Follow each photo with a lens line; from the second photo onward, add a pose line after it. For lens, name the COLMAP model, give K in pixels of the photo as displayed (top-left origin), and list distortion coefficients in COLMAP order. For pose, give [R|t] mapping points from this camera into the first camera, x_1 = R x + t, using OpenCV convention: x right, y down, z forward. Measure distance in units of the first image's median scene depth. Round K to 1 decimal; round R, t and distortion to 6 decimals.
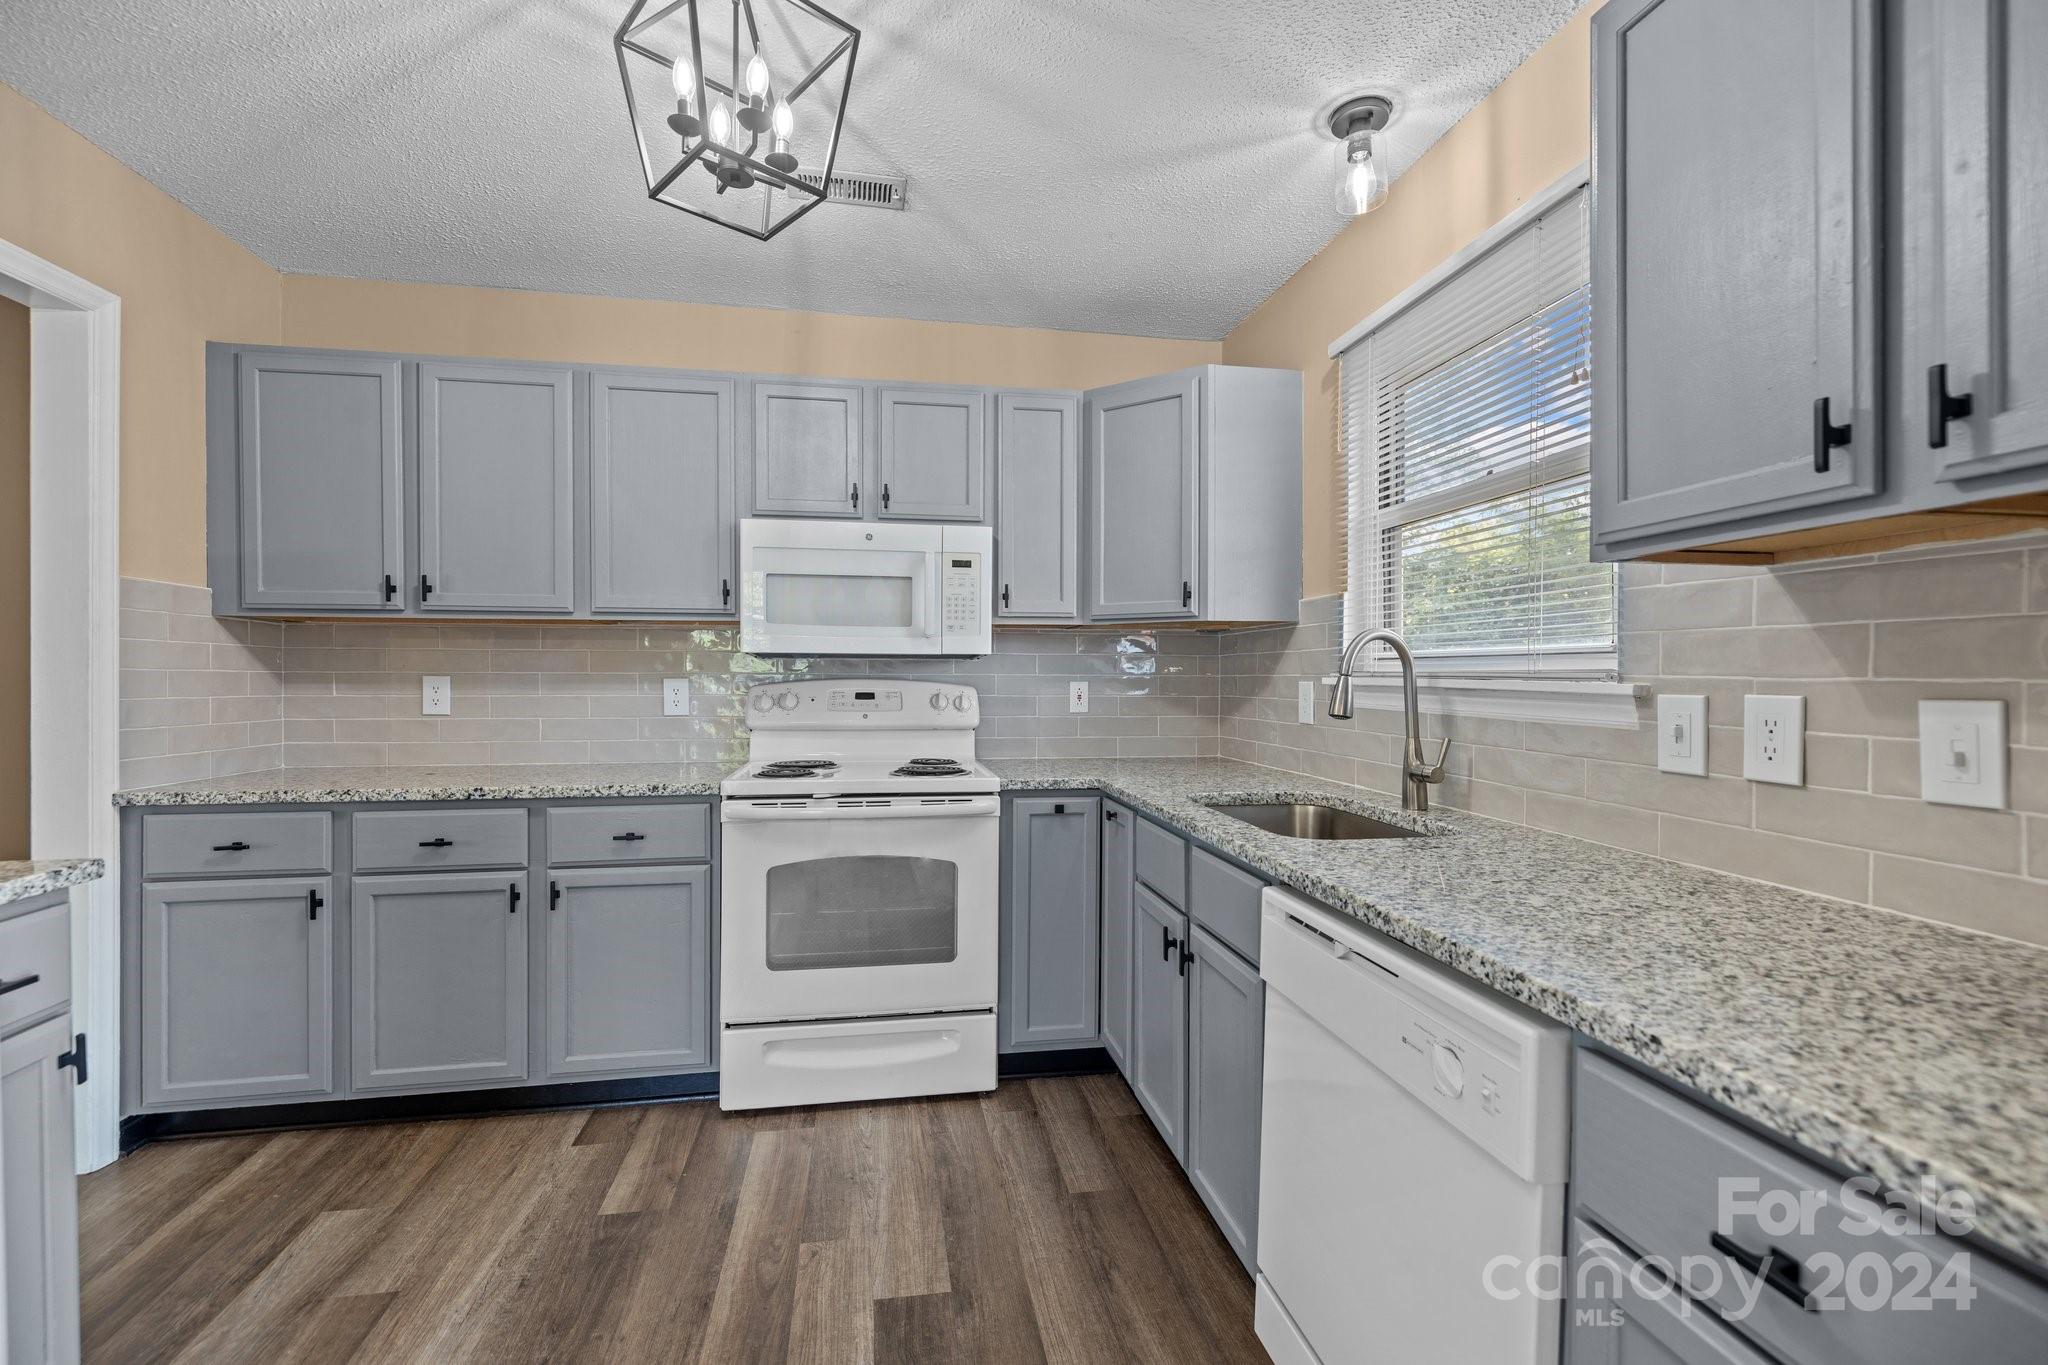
lens RADIAL K [[871.9, 0, 1014.1], [0, 871.9, 682.1], [0, 0, 1]] dist [0.000921, -0.000004]
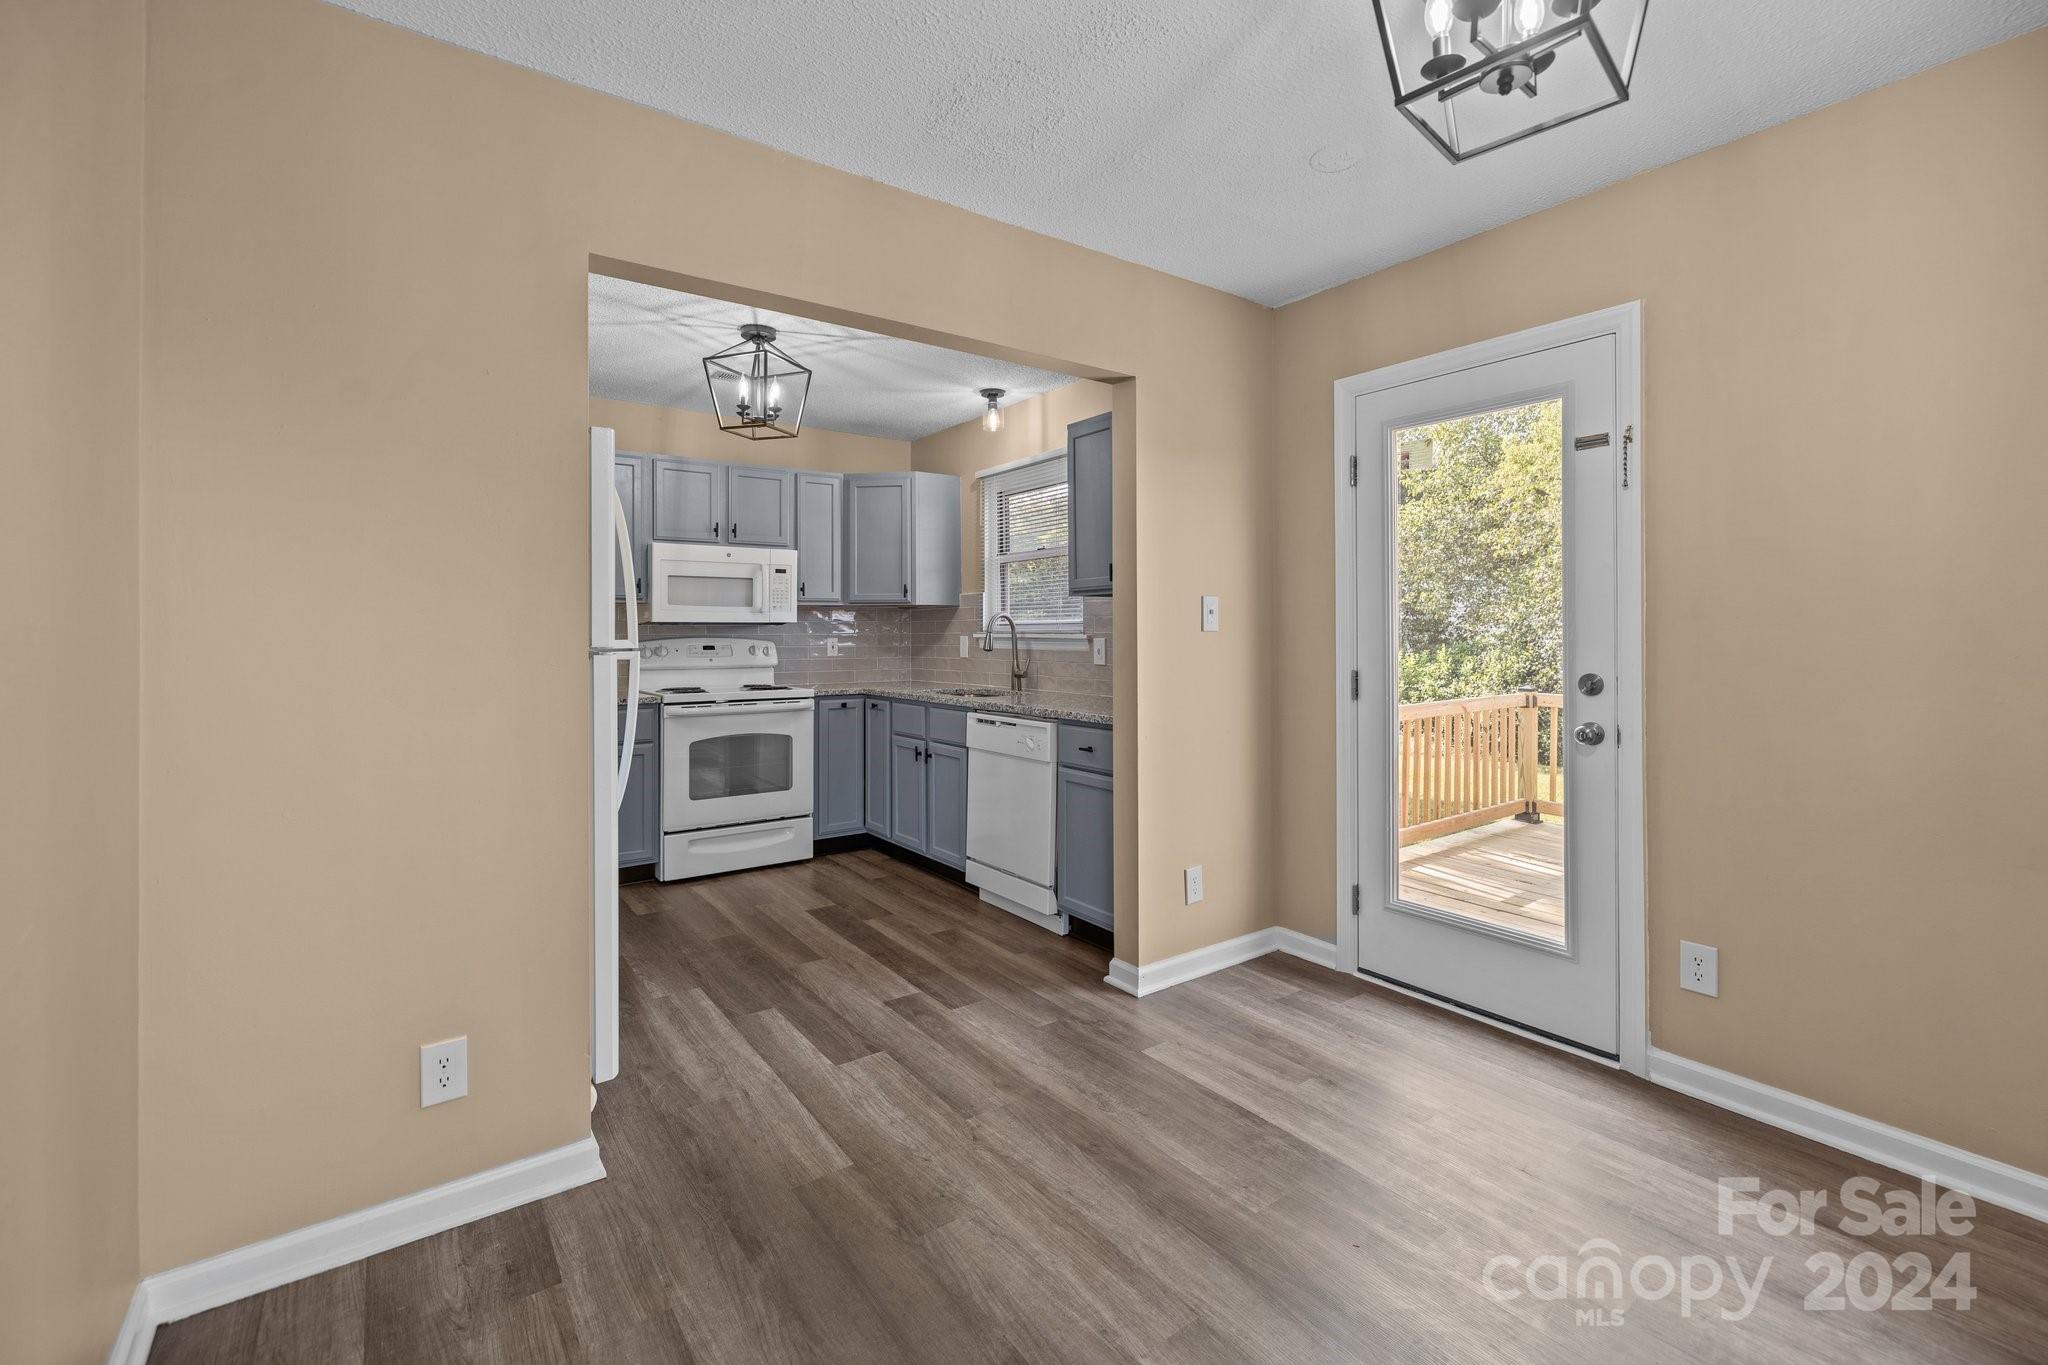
lens RADIAL K [[887.6, 0, 1032.7], [0, 887.6, 630.8], [0, 0, 1]] dist [0.000080, -0.000057]
pose [[0.892914, -0.005975, 0.450188, -0.456572], [0.011519, 0.999888, -0.009576, 0.008780], [-0.450080, 0.013736, 0.892883, -0.914586]]
